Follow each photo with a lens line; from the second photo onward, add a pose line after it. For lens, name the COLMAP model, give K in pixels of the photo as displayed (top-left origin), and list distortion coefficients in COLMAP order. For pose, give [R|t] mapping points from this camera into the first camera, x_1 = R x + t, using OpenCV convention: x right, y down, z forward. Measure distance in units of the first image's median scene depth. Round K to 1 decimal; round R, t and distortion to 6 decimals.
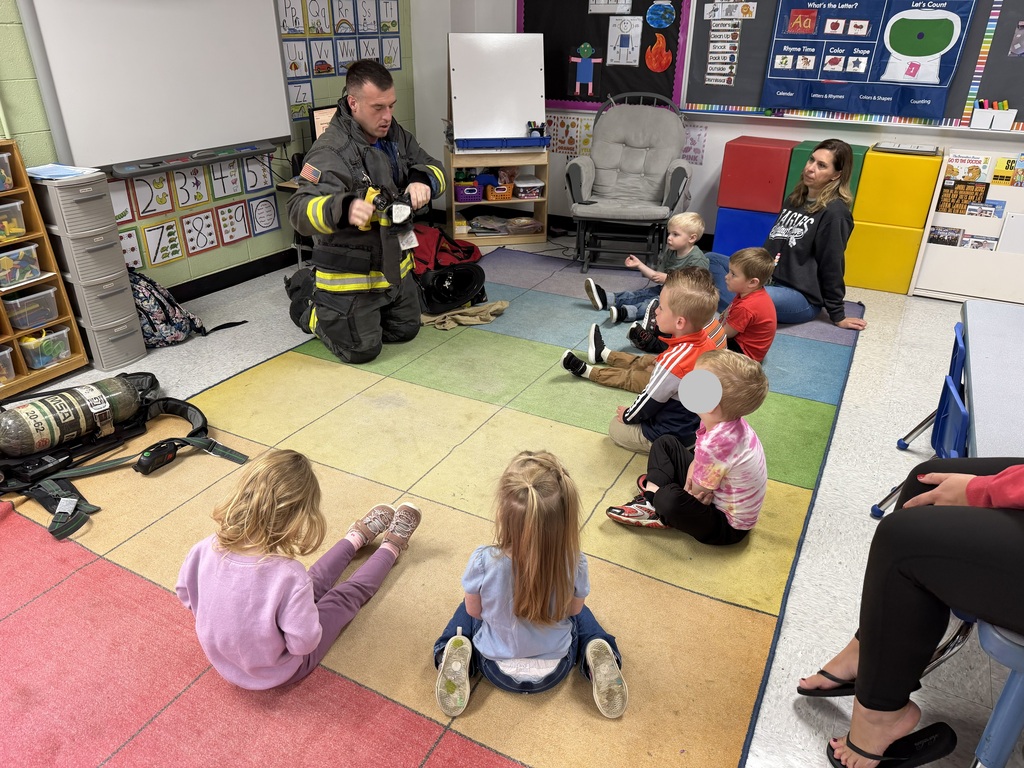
lens RADIAL K [[723.6, 0, 510.1], [0, 723.6, 385.3], [0, 0, 1]] dist [-0.008551, -0.001866]
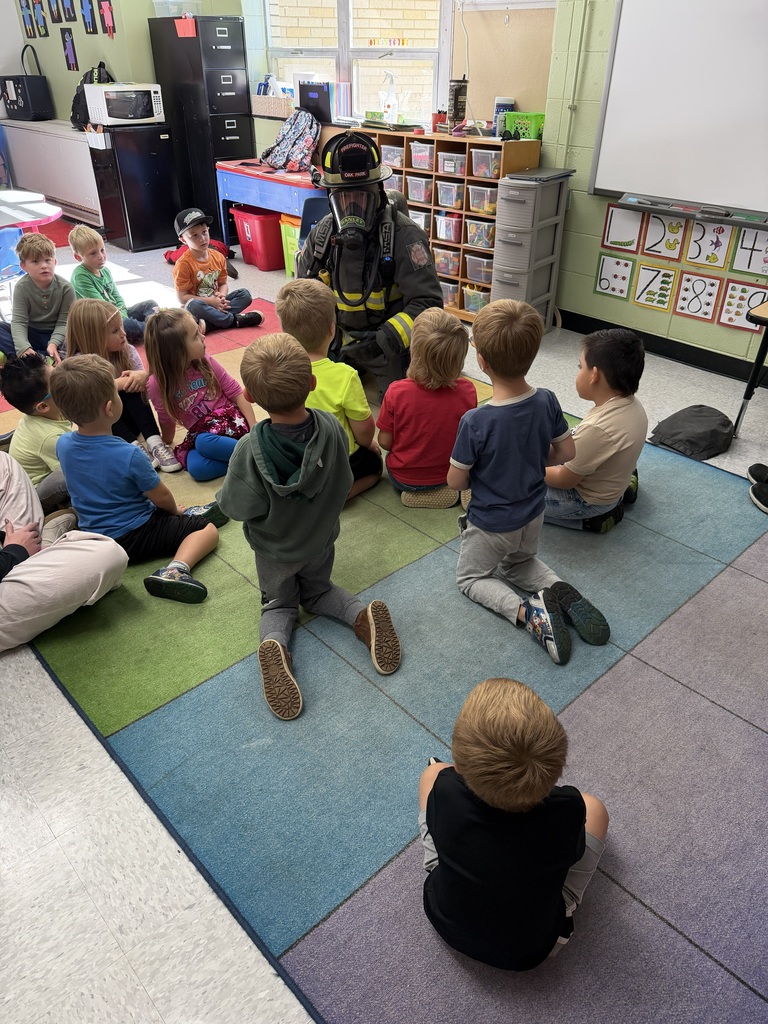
lens RADIAL K [[723.6, 0, 381.2], [0, 723.6, 513.9], [0, 0, 1]] dist [-0.008551, -0.001866]
pose [[-0.306917, 0.513825, -0.801115, 0.568434], [-0.426404, 0.678295, 0.598410, -0.407431], [0.850871, 0.525261, 0.010917, 0.812390]]
